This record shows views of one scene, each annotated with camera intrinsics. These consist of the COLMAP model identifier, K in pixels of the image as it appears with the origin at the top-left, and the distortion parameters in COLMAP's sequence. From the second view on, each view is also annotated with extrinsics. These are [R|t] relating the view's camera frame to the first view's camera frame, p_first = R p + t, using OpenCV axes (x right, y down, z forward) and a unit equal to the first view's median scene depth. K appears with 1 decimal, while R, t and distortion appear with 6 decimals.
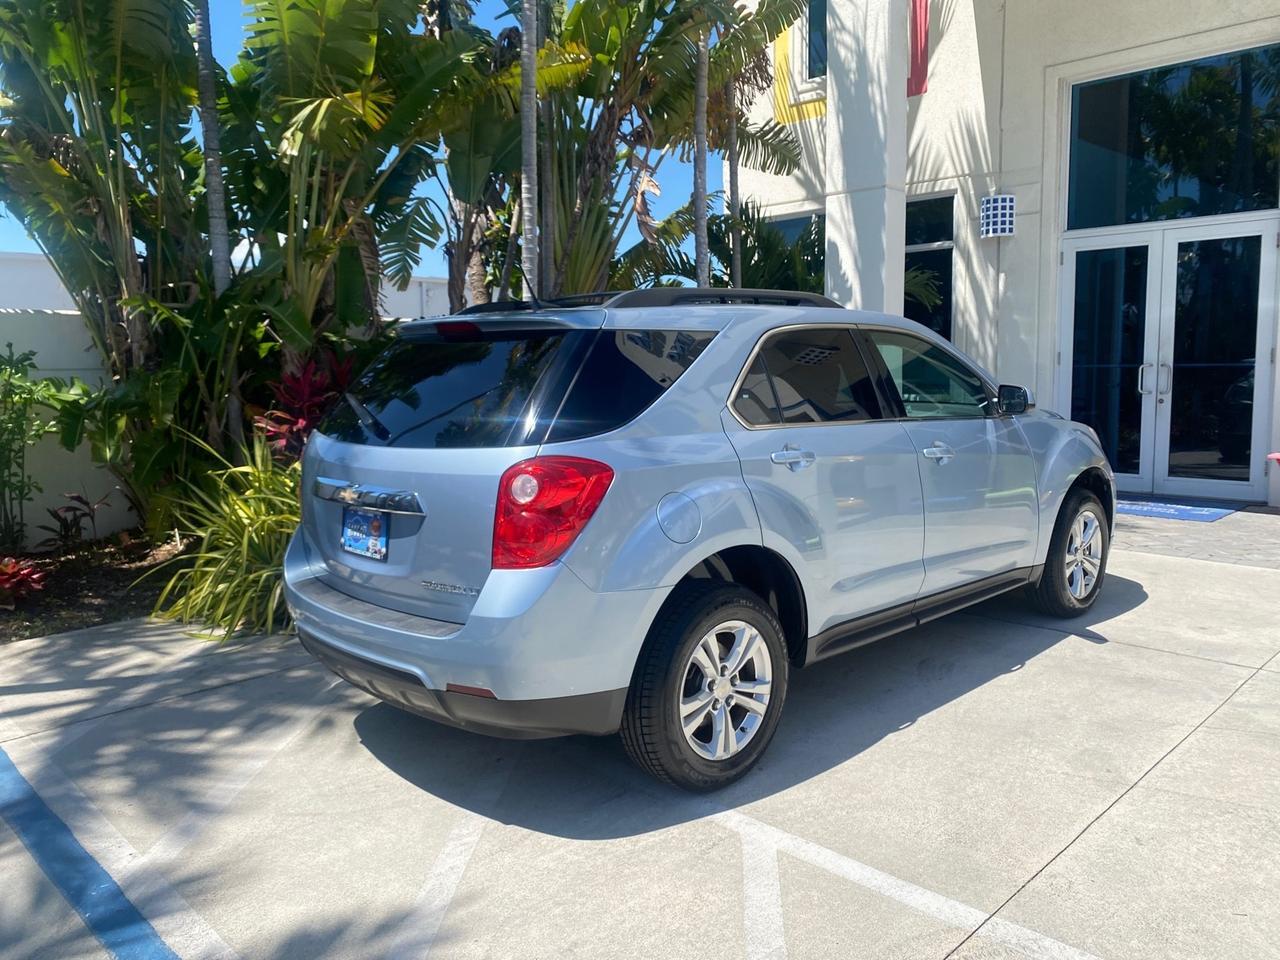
lens RADIAL K [[993.6, 0, 640.9], [0, 993.6, 473.3], [0, 0, 1]] dist [0.000659, 0.002276]
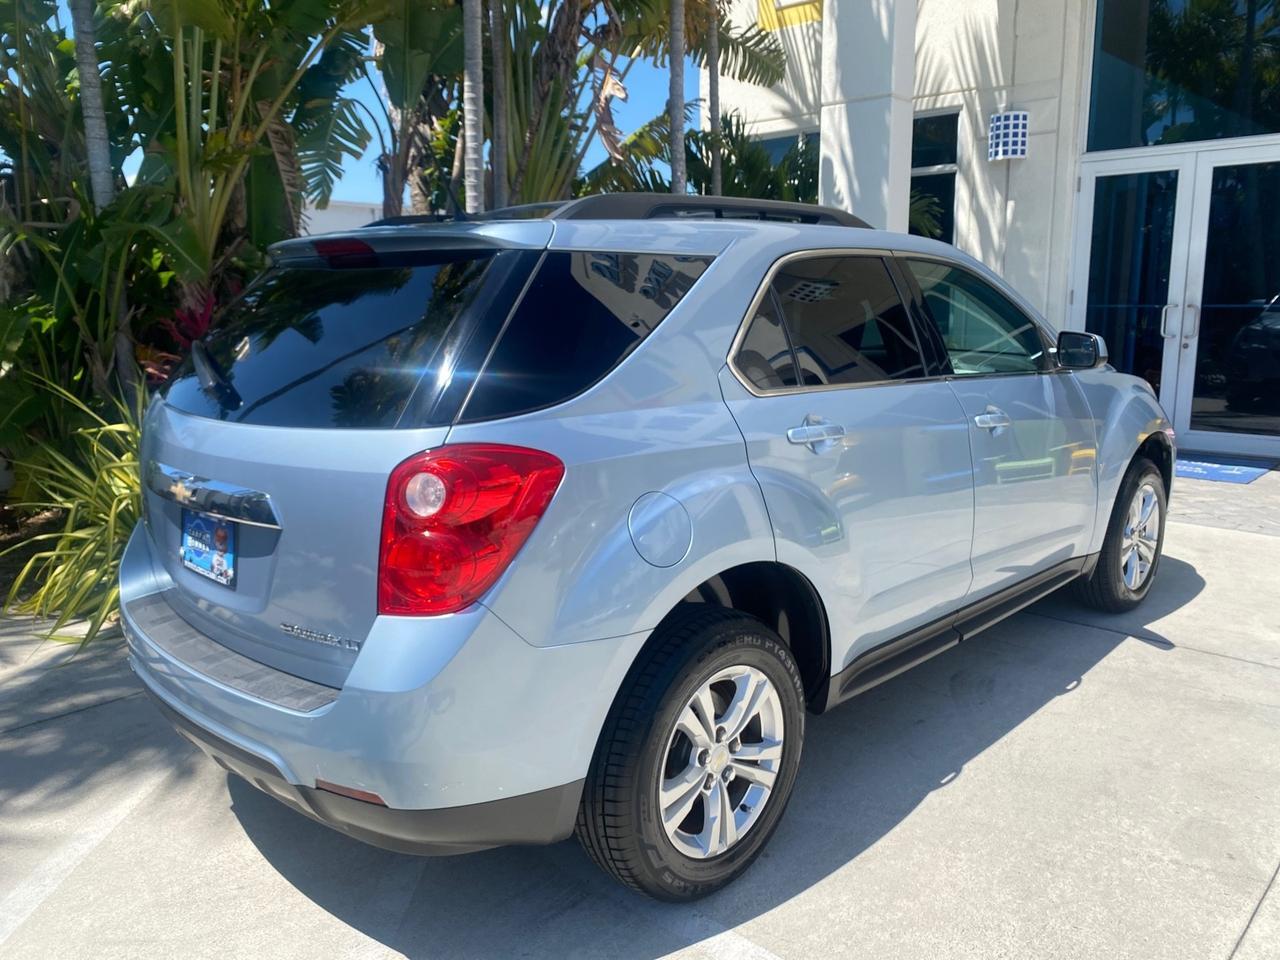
lens RADIAL K [[993.6, 0, 640.9], [0, 993.6, 473.3], [0, 0, 1]] dist [0.000659, 0.002276]
pose [[0.999460, 0.001869, 0.032797, 0.001520], [-0.003958, 0.997958, 0.063745, -0.021967], [-0.032611, -0.063840, 0.997427, 0.186015]]
